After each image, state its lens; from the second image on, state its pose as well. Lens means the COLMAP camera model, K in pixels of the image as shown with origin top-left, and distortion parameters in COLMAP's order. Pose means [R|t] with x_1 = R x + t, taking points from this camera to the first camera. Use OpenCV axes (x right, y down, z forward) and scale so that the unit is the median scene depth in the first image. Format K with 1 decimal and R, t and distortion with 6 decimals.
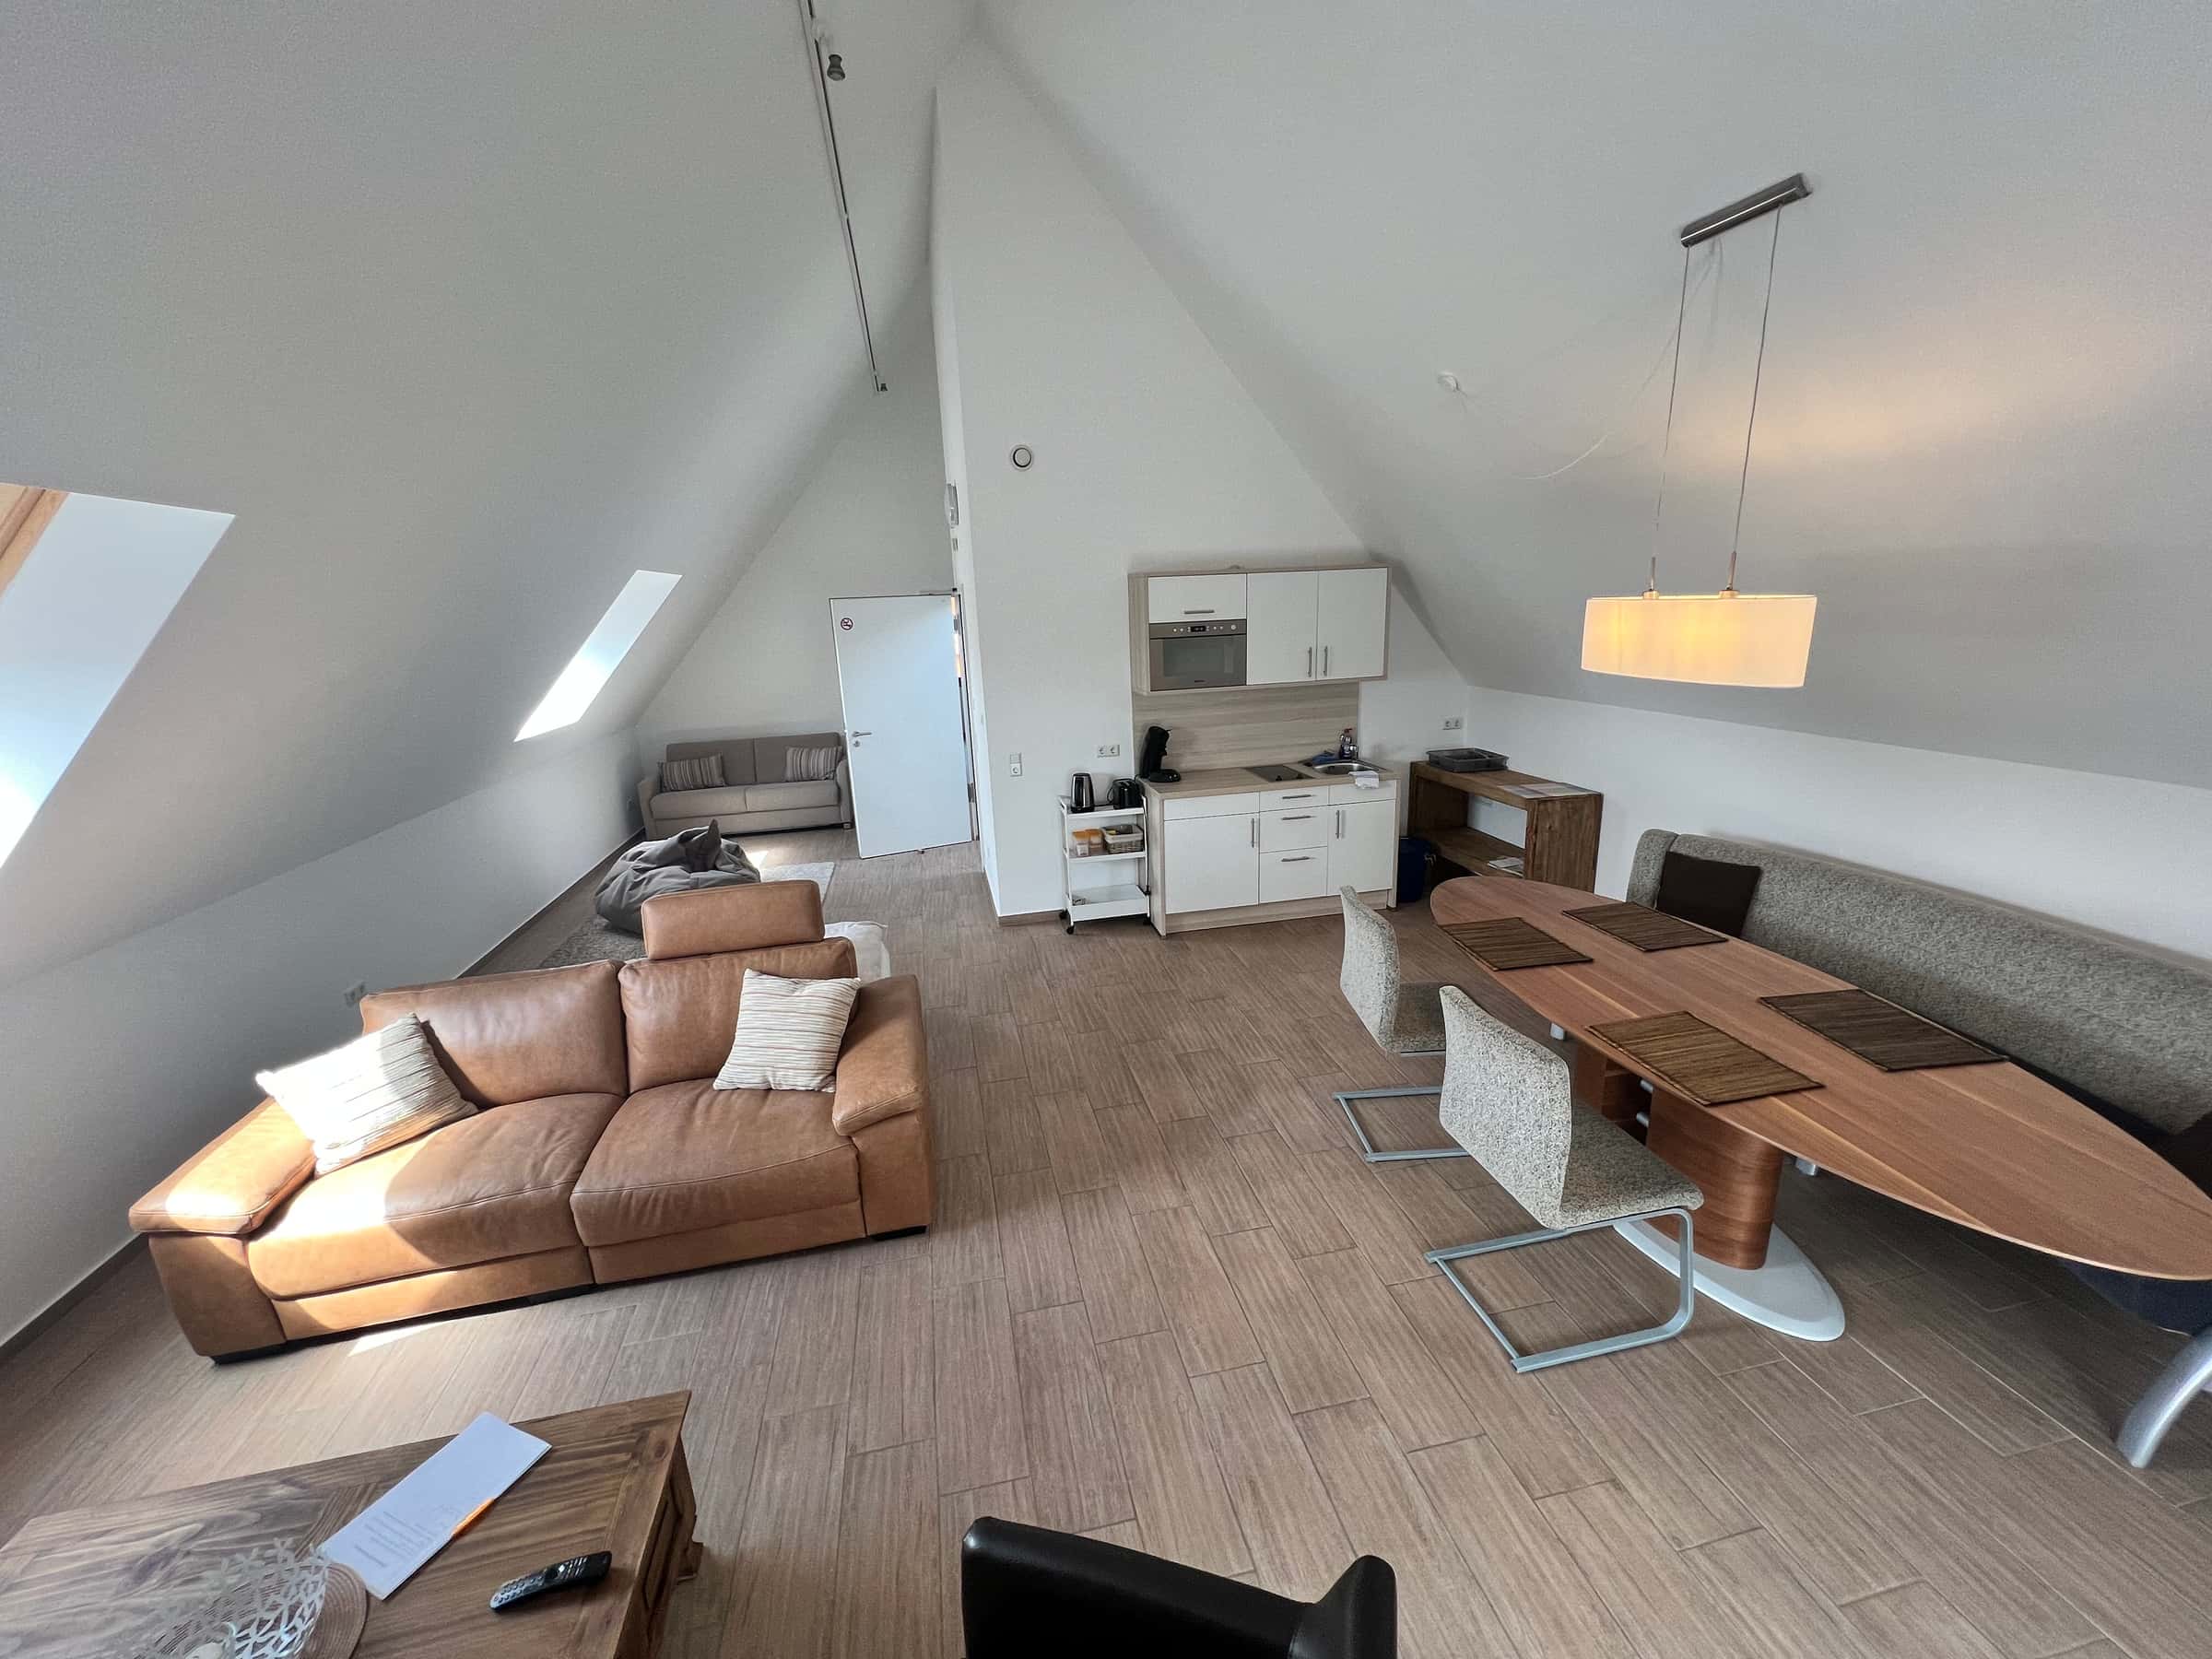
lens RADIAL K [[886.3, 0, 1107.0], [0, 886.3, 829.2], [0, 0, 1]] dist [-0.000105, 0.000067]
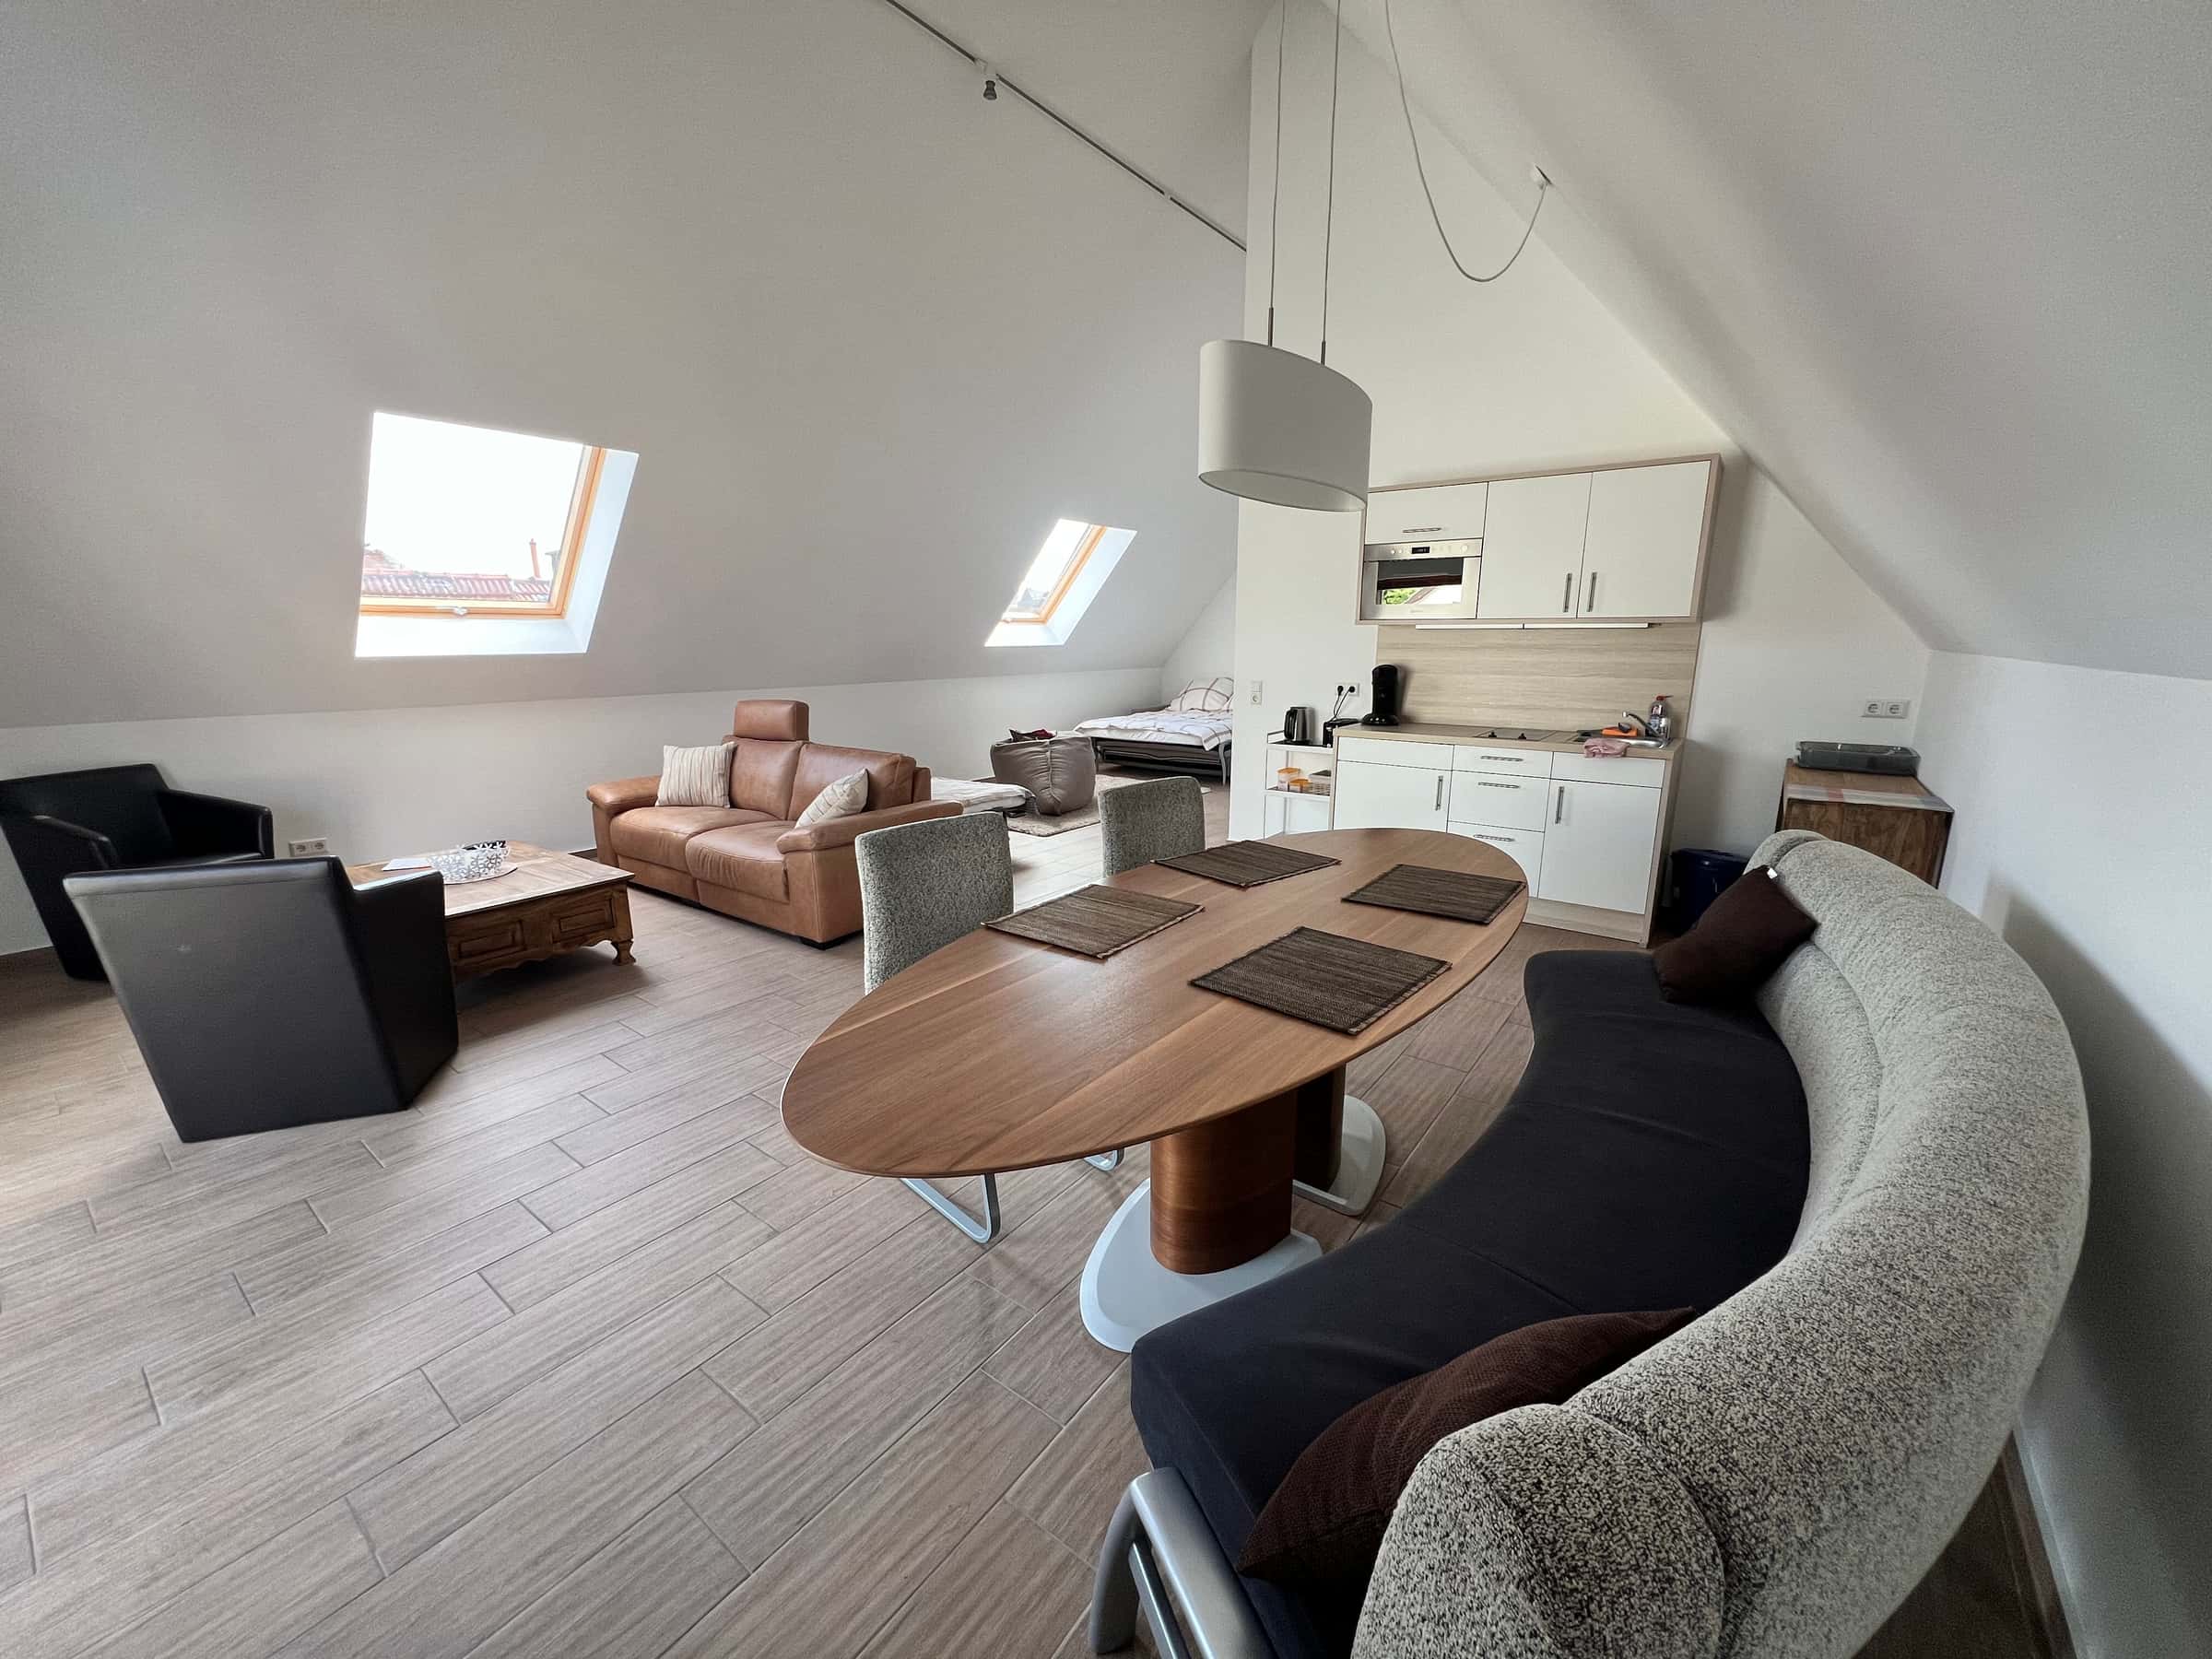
lens RADIAL K [[888.9, 0, 1103.1], [0, 888.9, 826.1], [0, 0, 1]] dist [-0.000887, 0.000074]
pose [[0.655385, 0.199008, -0.728606, 0.731964], [-0.216477, 0.973686, 0.071225, 0.054916], [0.723608, 0.111046, 0.681220, 0.253484]]
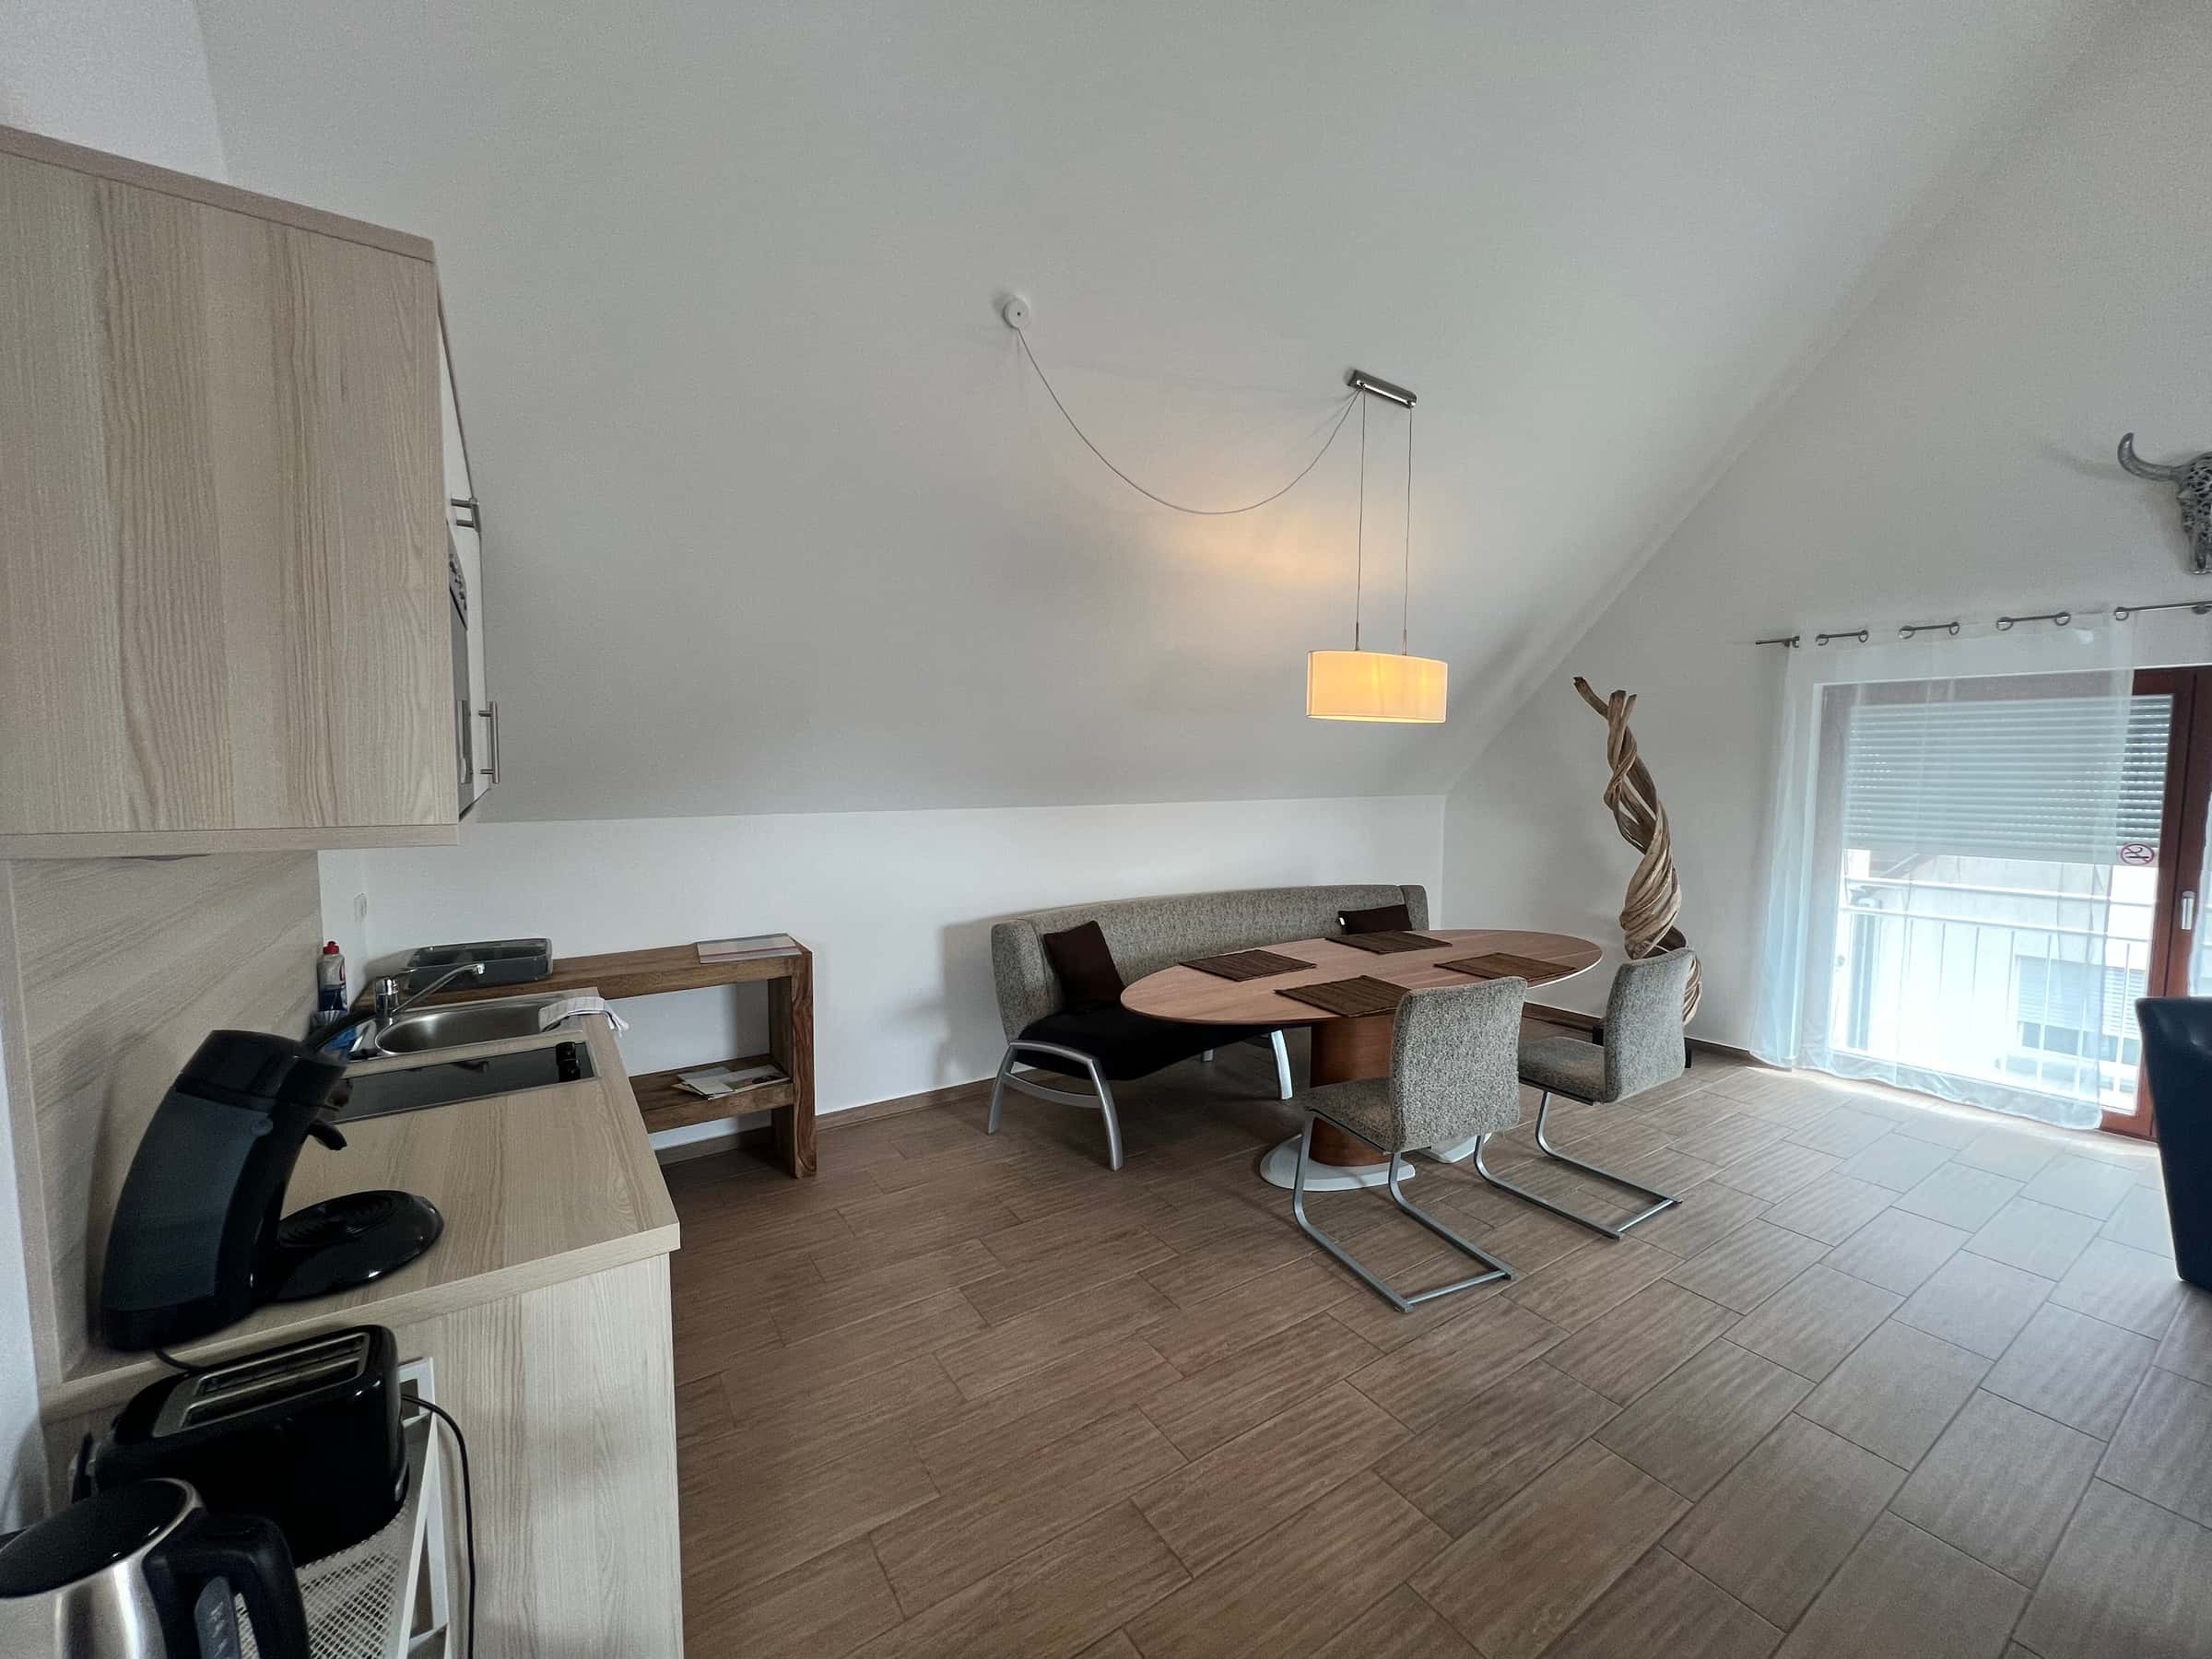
lens RADIAL K [[880.7, 0, 1101.1], [0, 880.7, 830.1], [0, 0, 1]] dist [-0.001873, 0.000278]
pose [[-0.359373, -0.031010, 0.932679, -0.247945], [0.248053, 0.960319, 0.127507, -0.177007], [-0.899623, 0.277176, -0.337421, 1.160465]]
